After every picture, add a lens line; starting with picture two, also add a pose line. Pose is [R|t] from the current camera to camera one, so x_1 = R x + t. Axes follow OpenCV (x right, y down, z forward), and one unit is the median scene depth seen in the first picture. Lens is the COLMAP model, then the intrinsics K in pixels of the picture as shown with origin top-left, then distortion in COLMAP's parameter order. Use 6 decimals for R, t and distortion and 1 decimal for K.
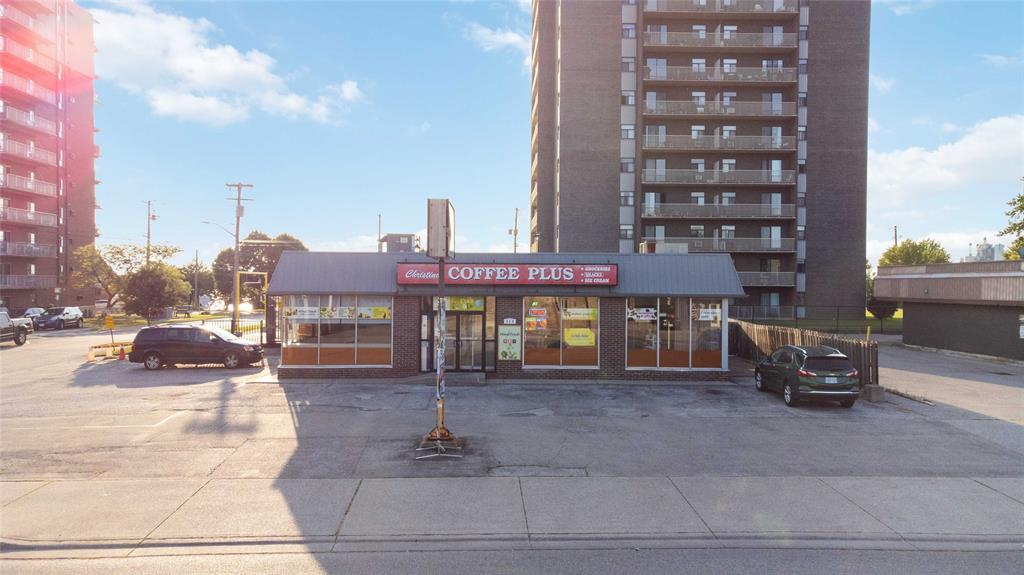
lens RADIAL K [[759.0, 0, 502.1], [0, 759.0, 286.9], [0, 0, 1]] dist [0.040070, 0.004050]
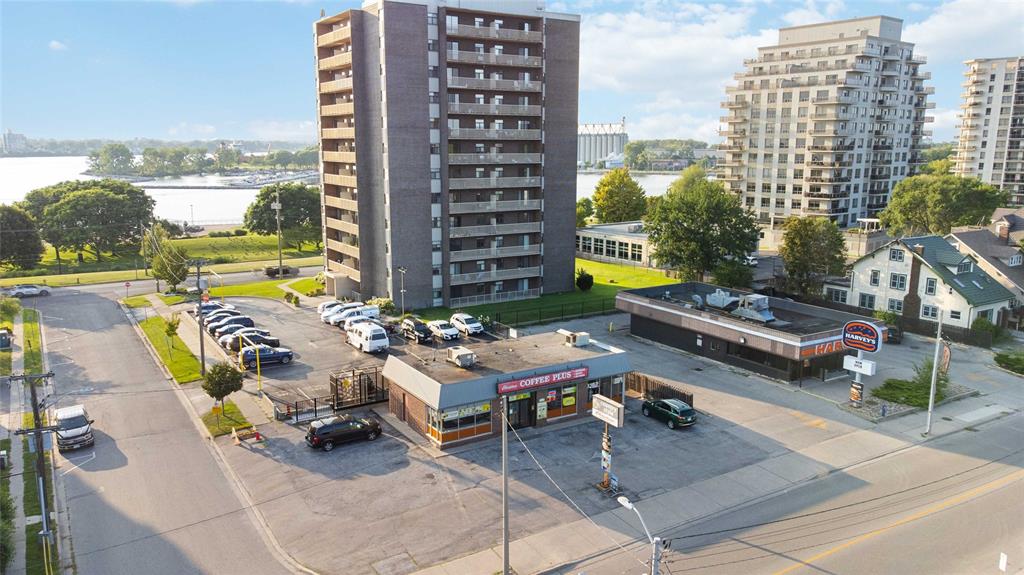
lens RADIAL K [[761.0, 0, 498.3], [0, 761.0, 288.2], [0, 0, 1]] dist [0.027640, 0.008651]
pose [[0.866298, -0.101295, 0.489149, -1.047570], [0.010434, 0.982680, 0.185018, -0.621681], [-0.499418, -0.155176, 0.852351, -0.623674]]
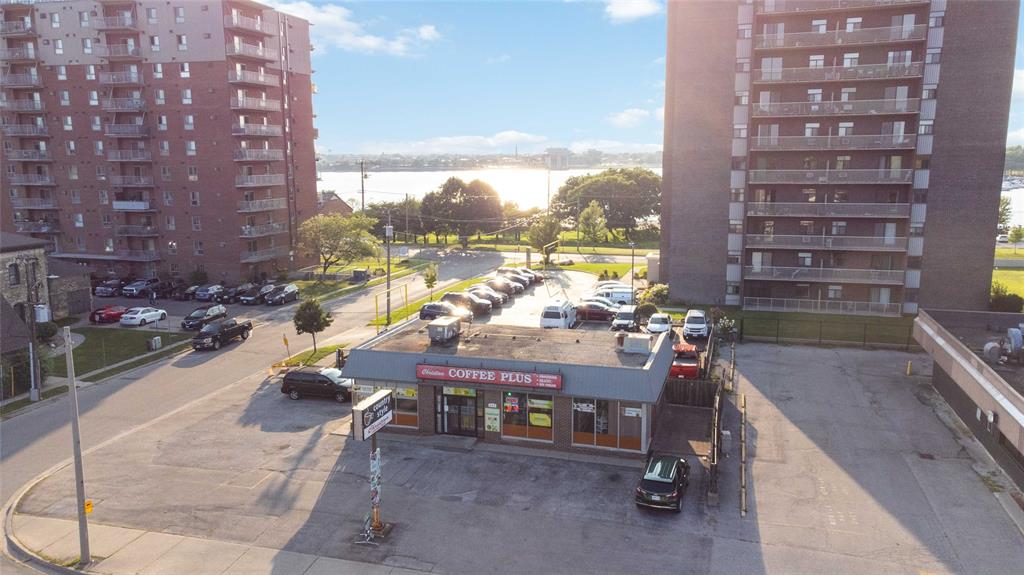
lens RADIAL K [[768.3, 0, 495.9], [0, 768.3, 288.1], [0, 0, 1]] dist [0.019328, -0.003179]
pose [[0.947925, 0.037062, -0.316331, 0.465933], [0.014704, 0.987055, 0.159708, -0.404336], [0.318155, -0.156043, 0.935109, -0.322857]]
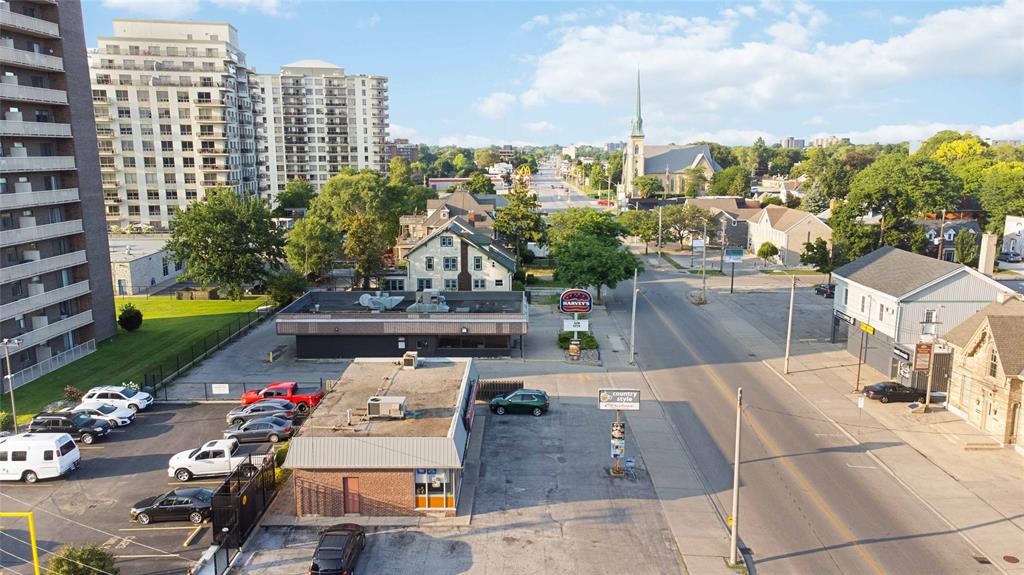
lens RADIAL K [[766.4, 0, 510.6], [0, 766.4, 288.5], [0, 0, 1]] dist [0.007598, 0.088116]
pose [[0.028952, -0.188838, 0.981581, -1.723132], [0.008179, 0.982005, 0.188678, -0.625699], [-0.999547, 0.002566, 0.029976, 0.830978]]
